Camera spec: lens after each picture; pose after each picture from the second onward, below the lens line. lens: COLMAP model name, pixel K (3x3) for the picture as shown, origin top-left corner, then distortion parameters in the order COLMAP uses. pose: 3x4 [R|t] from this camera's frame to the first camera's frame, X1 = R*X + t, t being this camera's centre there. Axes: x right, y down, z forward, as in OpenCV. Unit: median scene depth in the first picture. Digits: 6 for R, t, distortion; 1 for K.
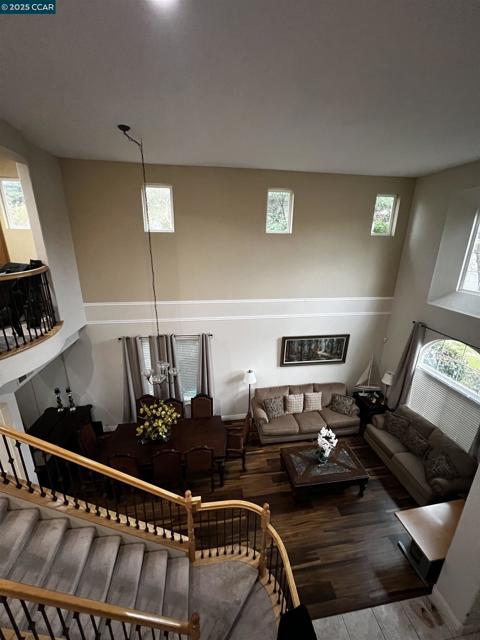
lens RADIAL K [[257.3, 0, 240.1], [0, 257.3, 316.7], [0, 0, 1]] dist [-0.002976, -0.000244]
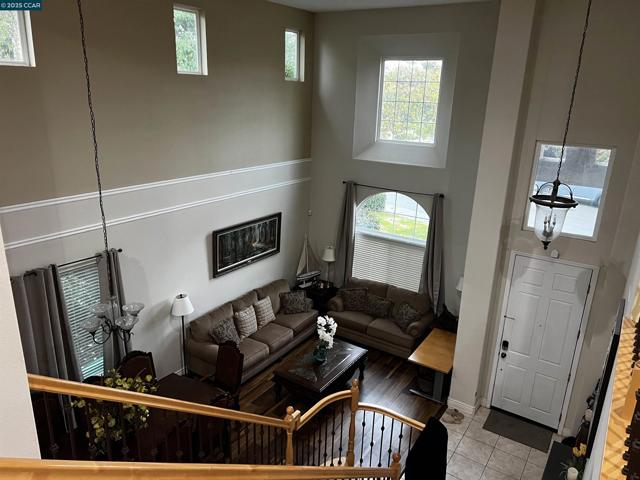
lens RADIAL K [[481.1, 0, 316.9], [0, 481.1, 242.0], [0, 0, 1]] dist [0.035403, -0.057262]
pose [[0.670557, -0.214392, 0.710204, -0.540533], [0.193670, 0.974723, 0.111385, 0.017074], [-0.716132, 0.062855, 0.695129, -0.061203]]
